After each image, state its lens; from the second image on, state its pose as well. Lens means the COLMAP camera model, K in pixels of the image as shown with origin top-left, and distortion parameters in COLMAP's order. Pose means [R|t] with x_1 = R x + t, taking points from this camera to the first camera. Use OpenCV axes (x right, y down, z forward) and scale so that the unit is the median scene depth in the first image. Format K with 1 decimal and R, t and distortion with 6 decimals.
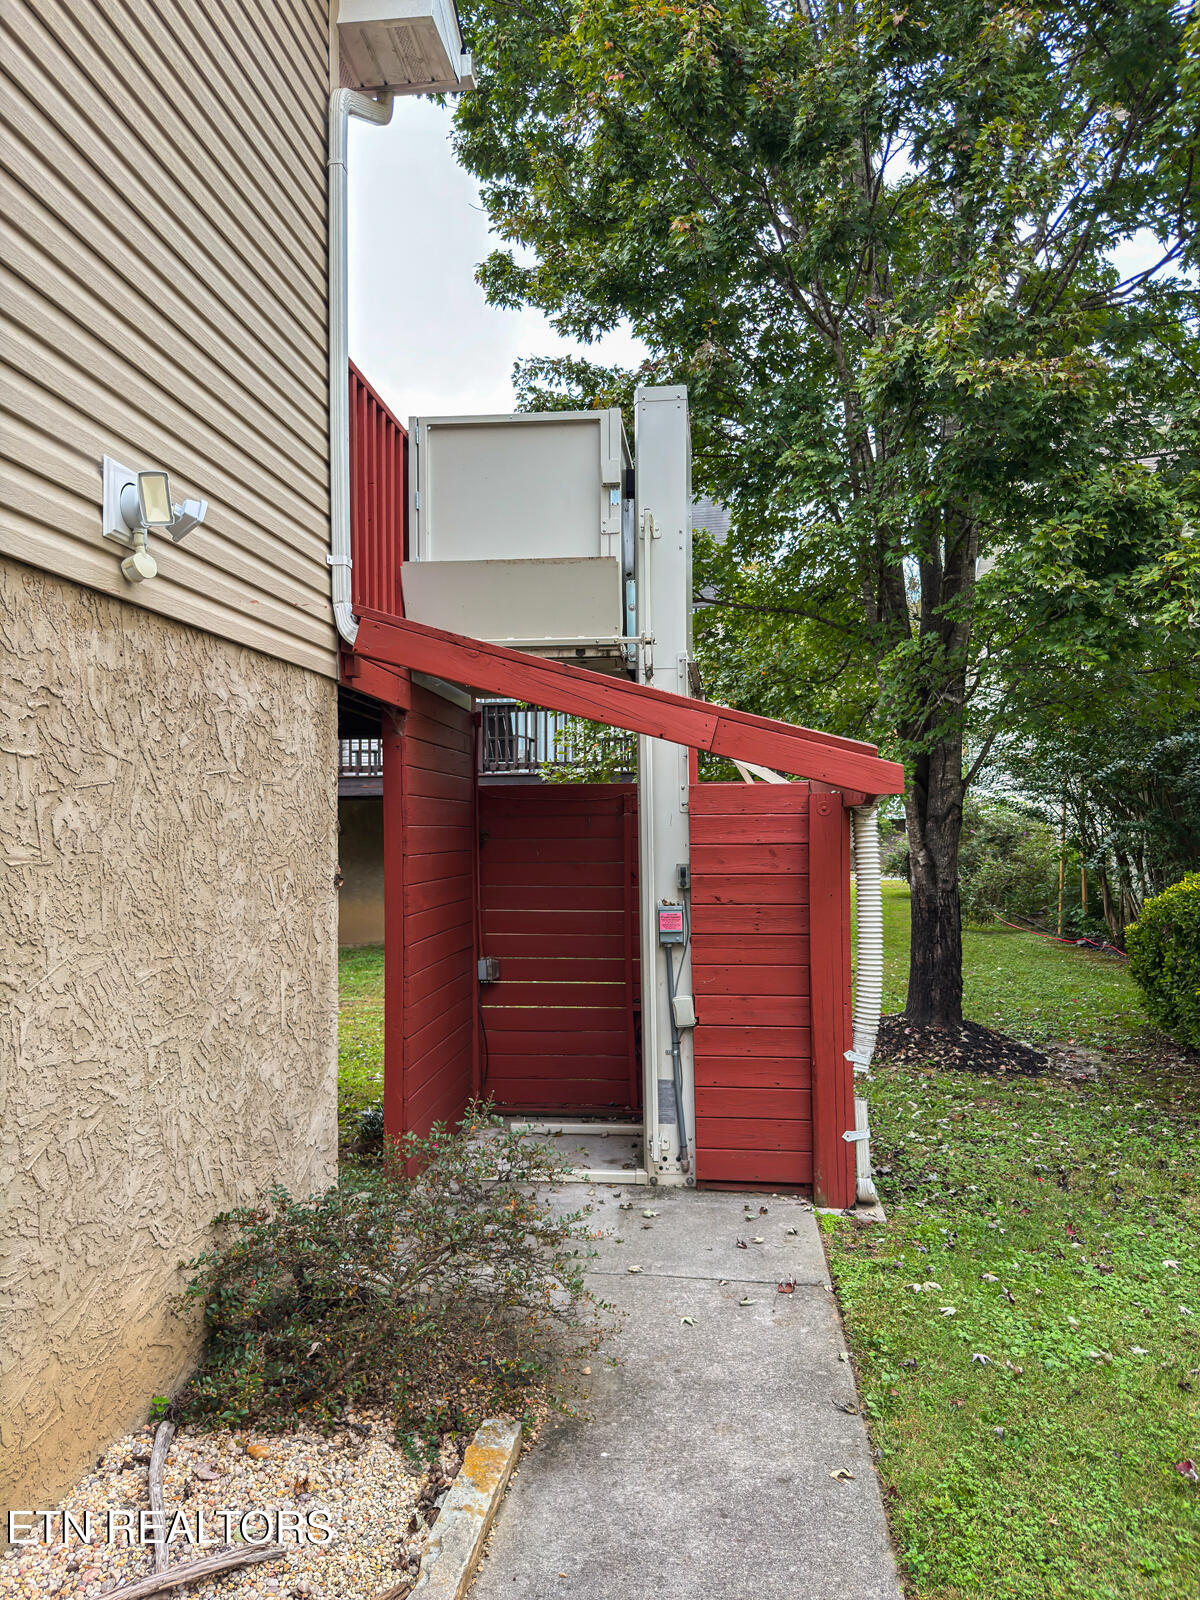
lens RADIAL K [[1183.9, 0, 601.9], [0, 1183.9, 799.9], [0, 0, 1]] dist [0.083498, -0.061769]
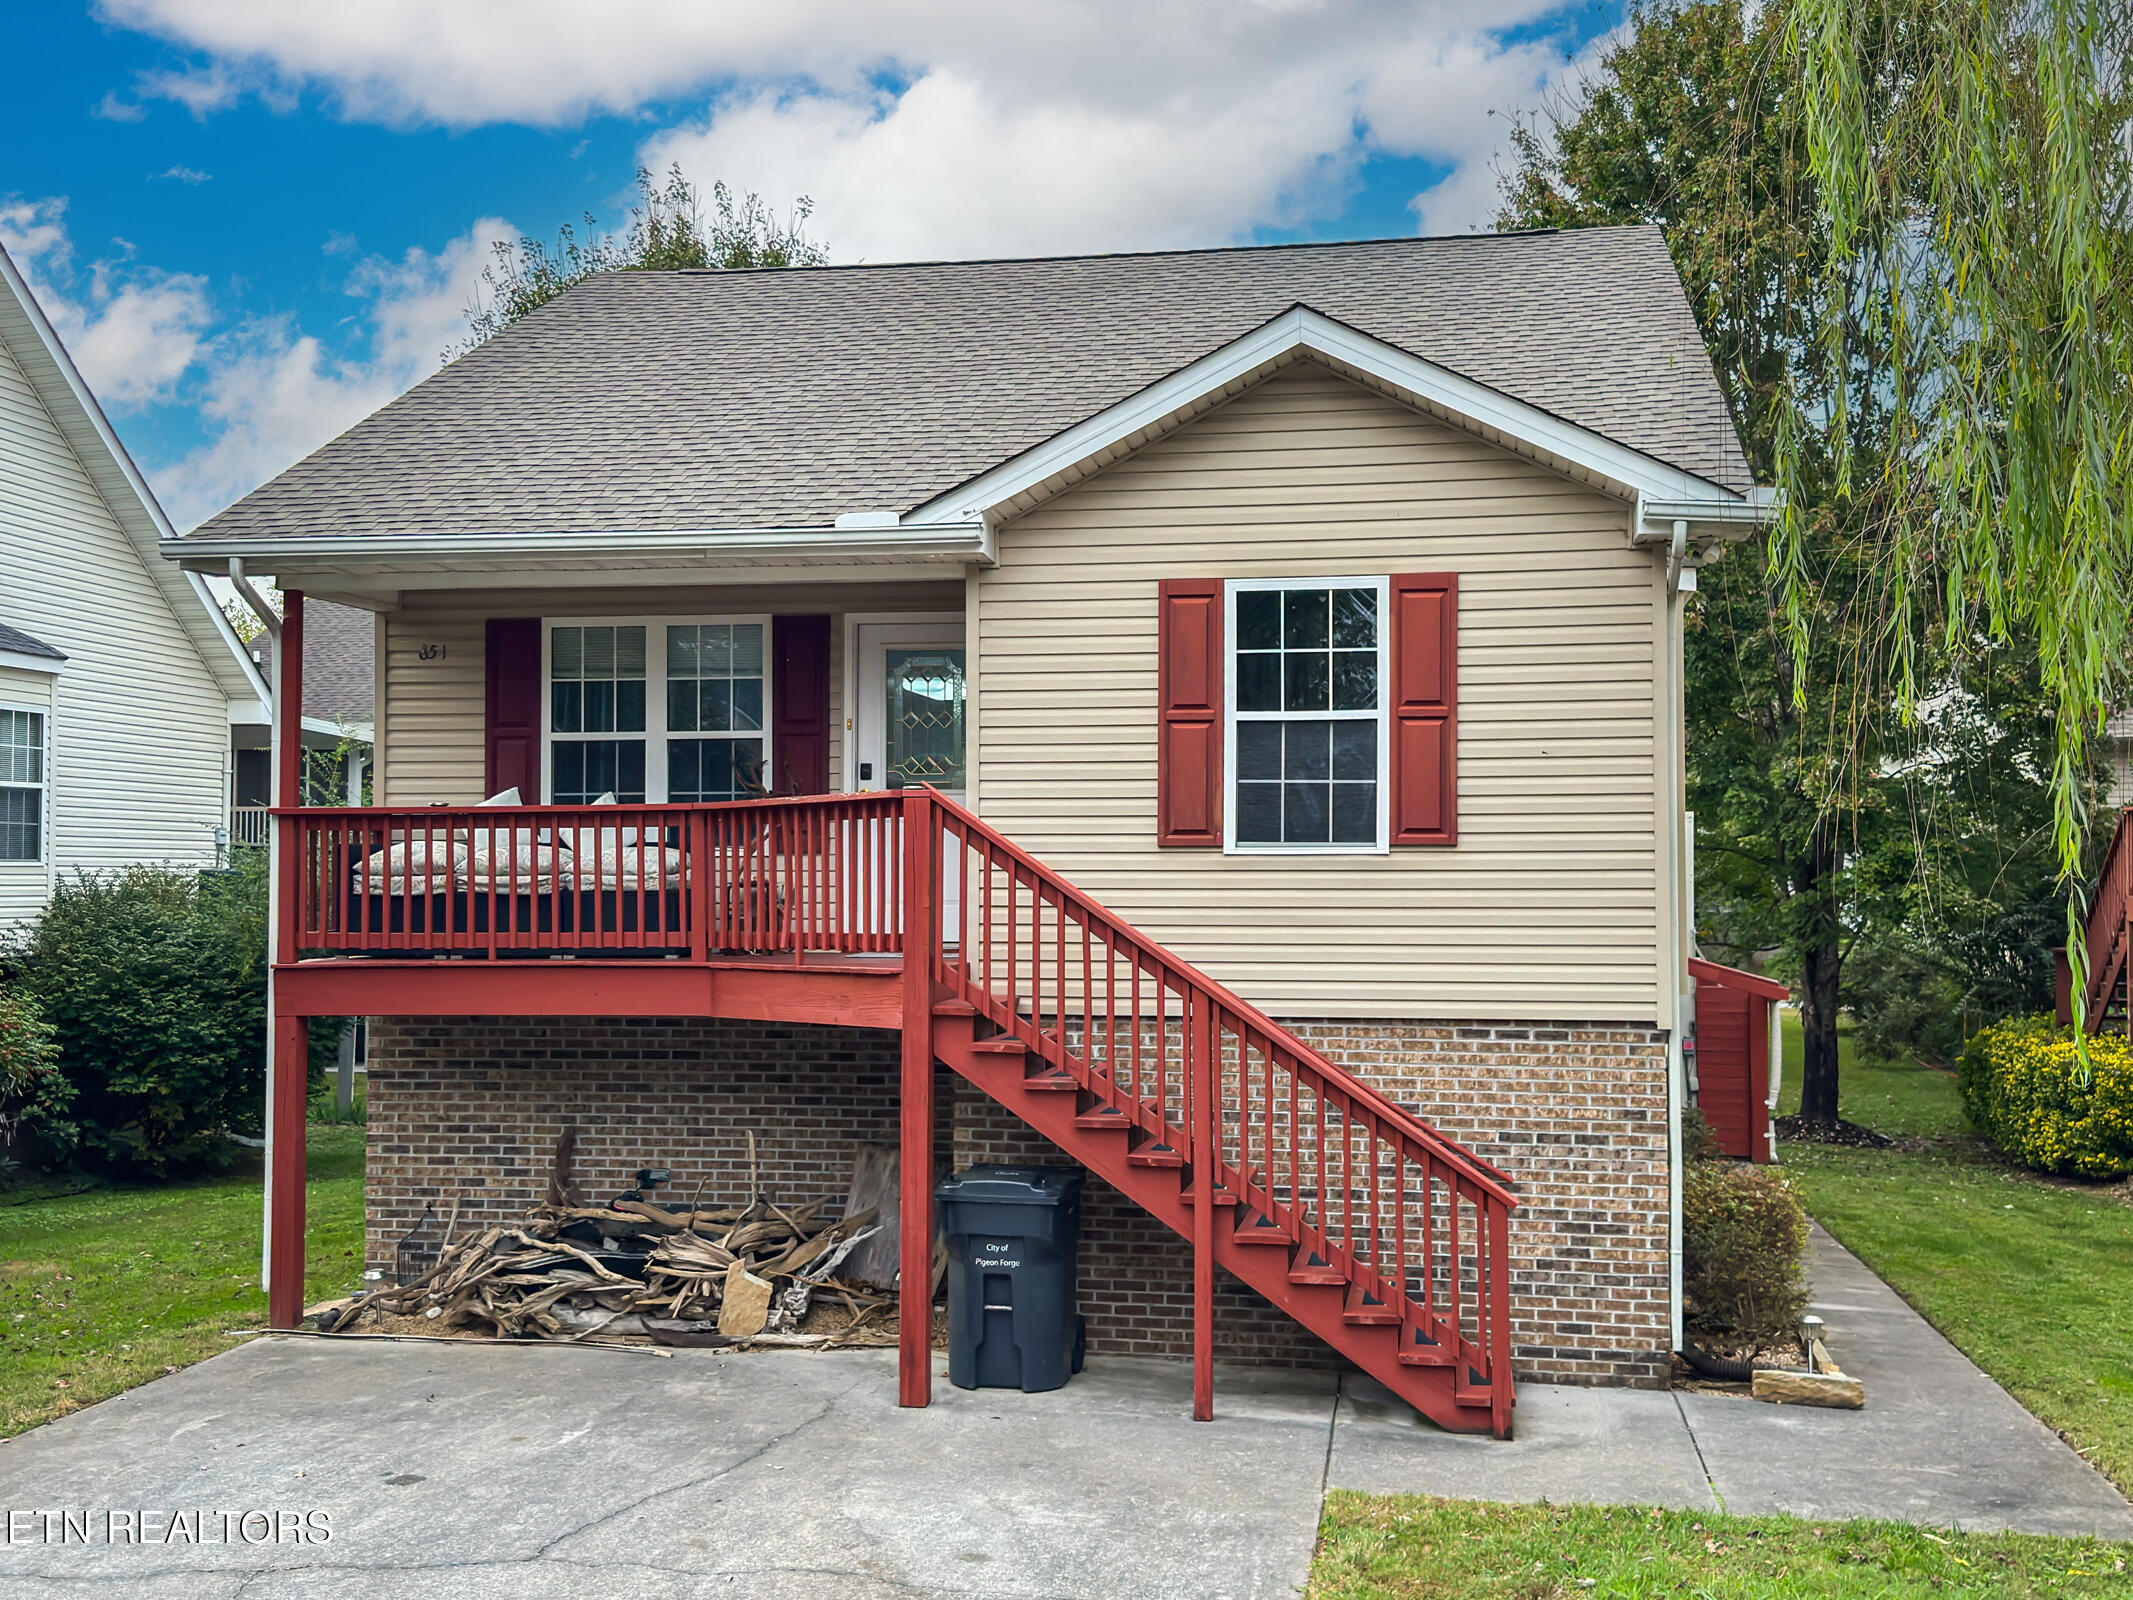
lens RADIAL K [[2388.8, 0, 1051.2], [0, 2388.8, 797.7], [0, 0, 1]] dist [0.076900, 0.000000]
pose [[0.997367, 0.012412, -0.071443, -0.517828], [-0.012966, 0.999889, -0.007293, -0.200304], [0.071345, 0.008200, 0.997418, -2.293949]]
